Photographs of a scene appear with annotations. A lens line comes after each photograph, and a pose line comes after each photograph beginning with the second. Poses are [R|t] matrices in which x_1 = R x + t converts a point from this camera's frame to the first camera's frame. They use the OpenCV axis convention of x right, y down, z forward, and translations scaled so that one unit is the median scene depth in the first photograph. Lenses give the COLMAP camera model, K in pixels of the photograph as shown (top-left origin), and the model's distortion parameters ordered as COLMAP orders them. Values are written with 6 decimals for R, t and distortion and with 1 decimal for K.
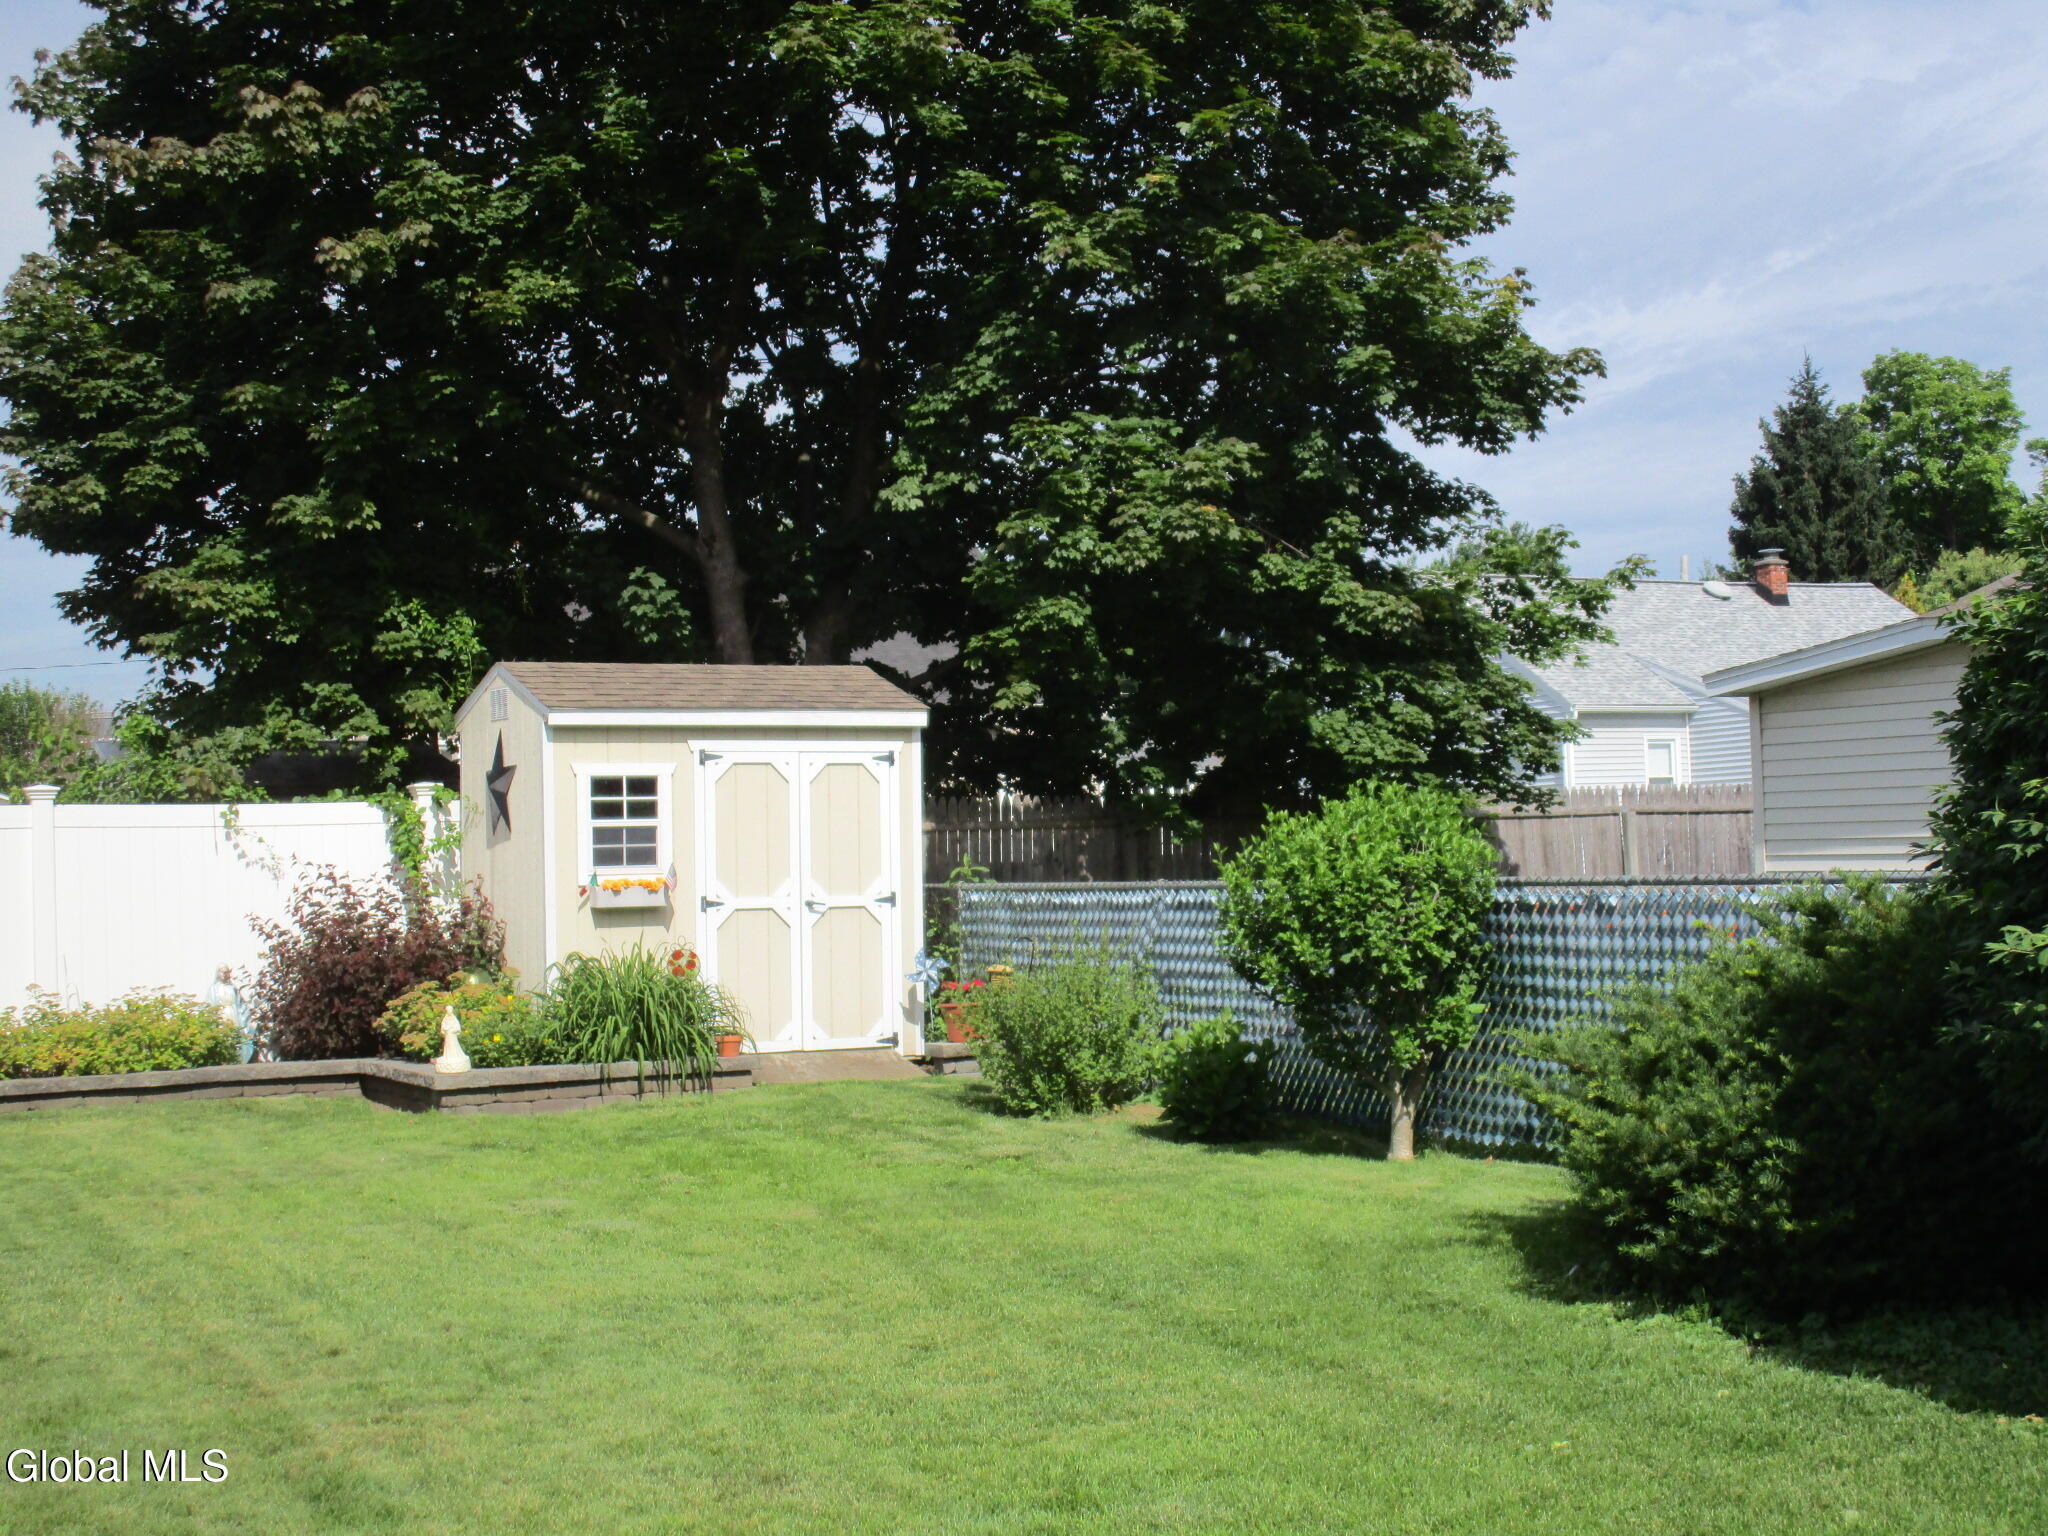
lens RADIAL K [[2983.3, 0, 1024.0], [0, 2983.3, 768.0], [0, 0, 1]] dist [-0.094089, 0.039913]
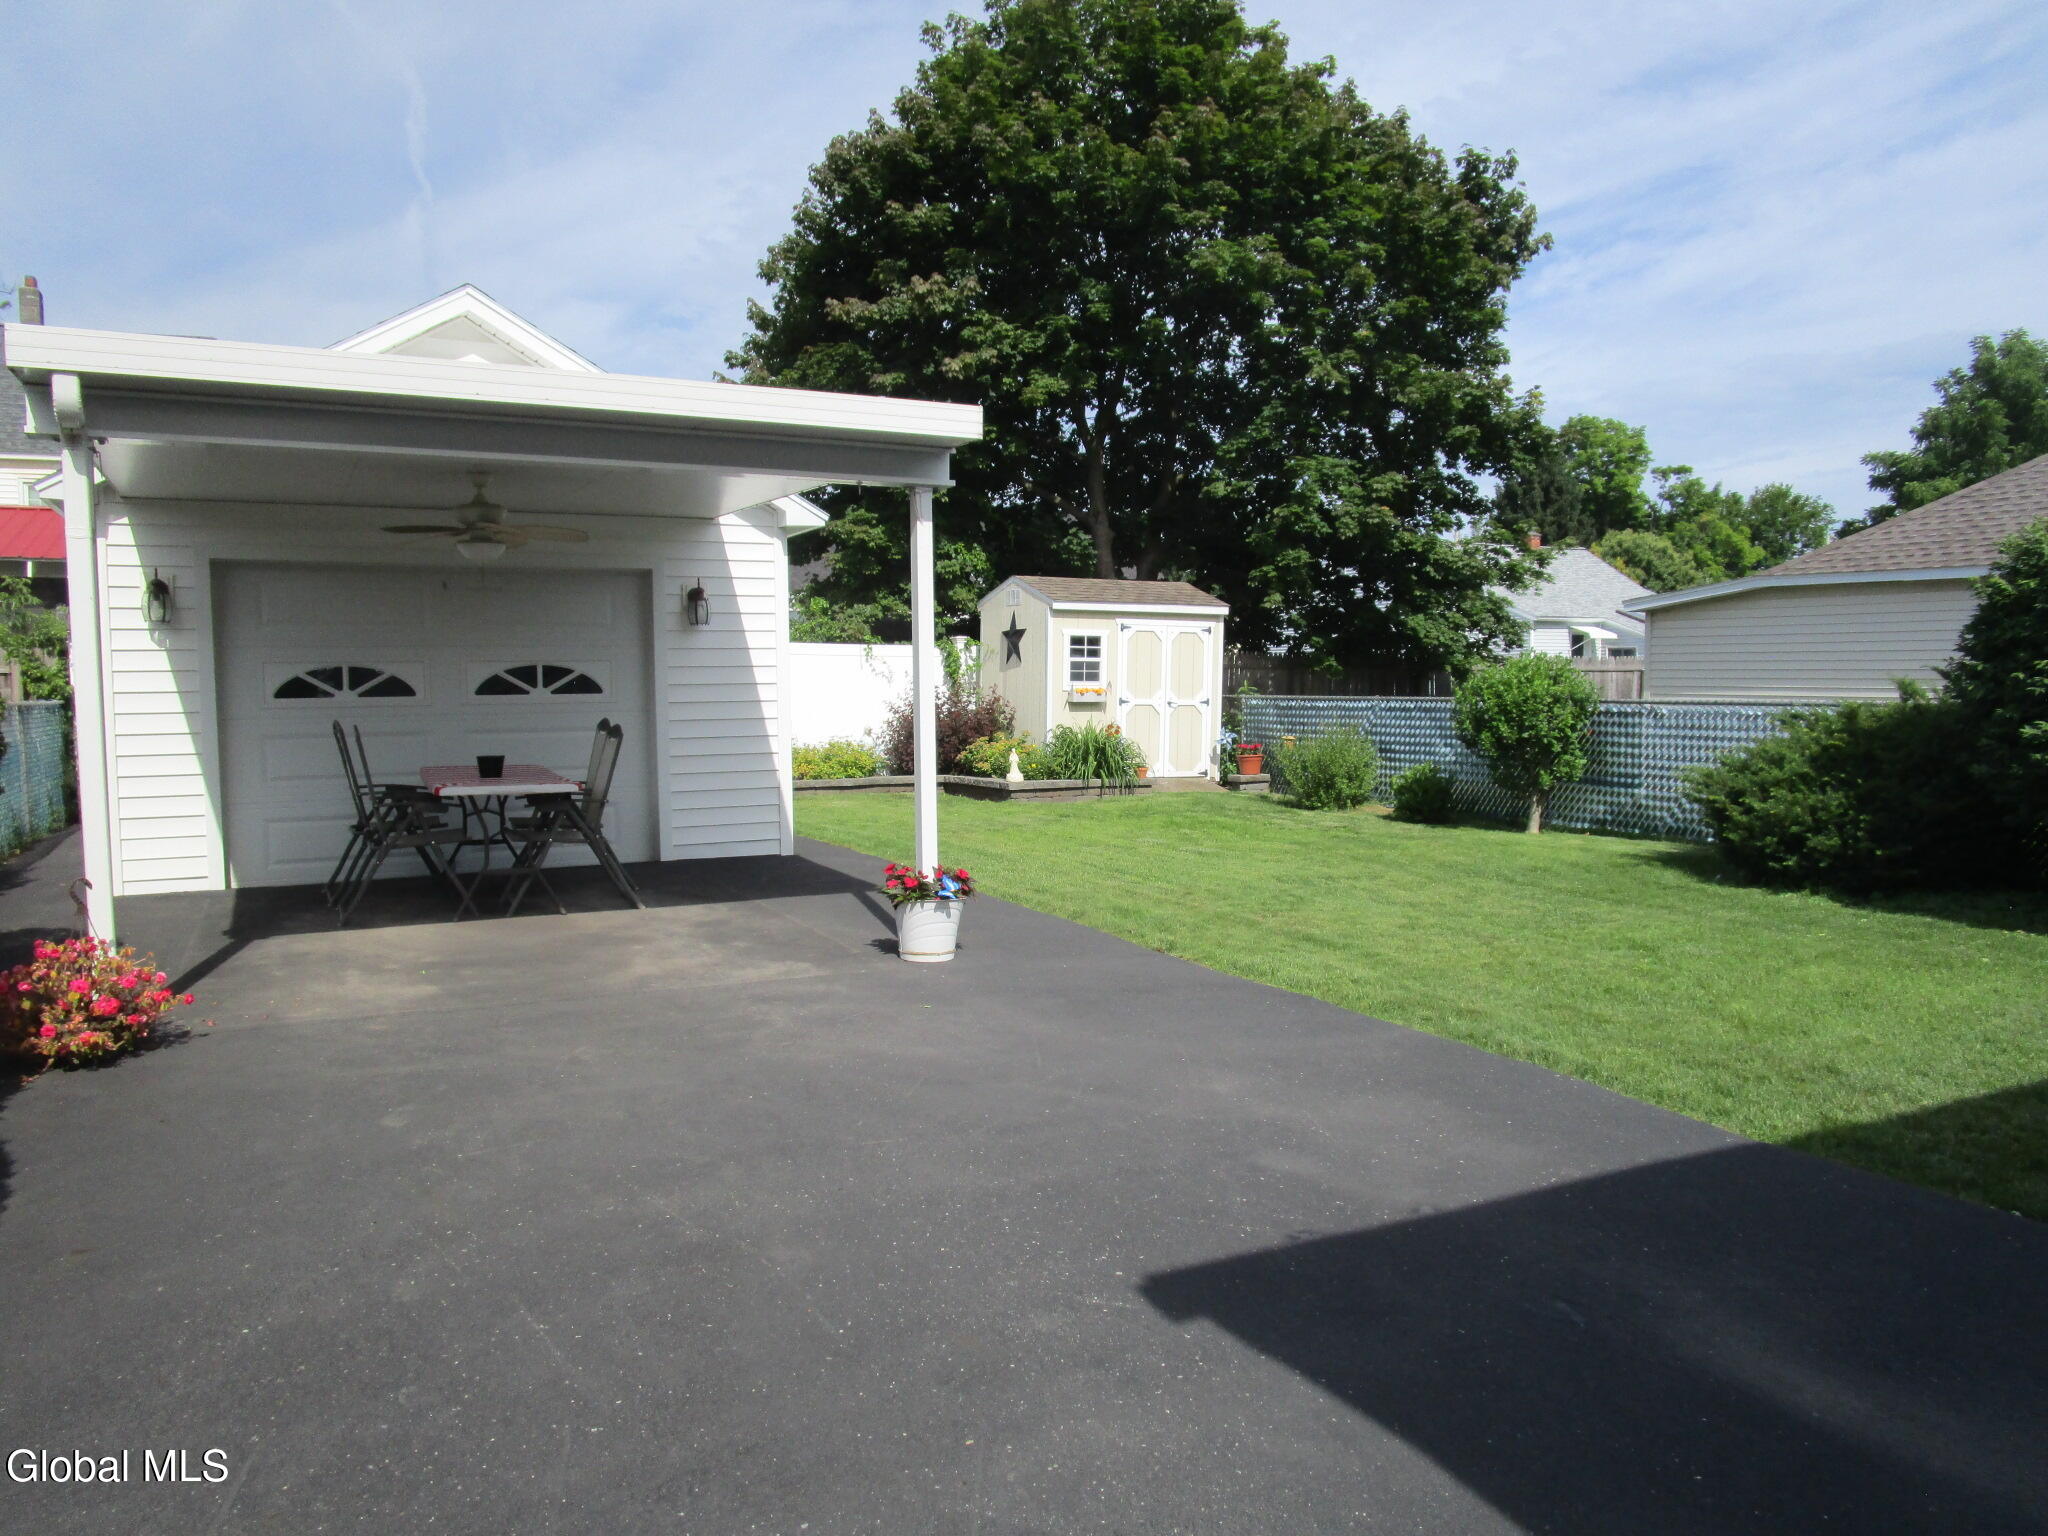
lens RADIAL K [[1622.4, 0, 1109.6], [0, 1622.4, 765.7], [0, 0, 1]] dist [-0.035721, -0.003320]
pose [[0.999571, 0.029268, -0.000493, -0.115775], [-0.029135, 0.996365, 0.080045, 0.001961], [0.002834, -0.079996, 0.996791, -0.081995]]
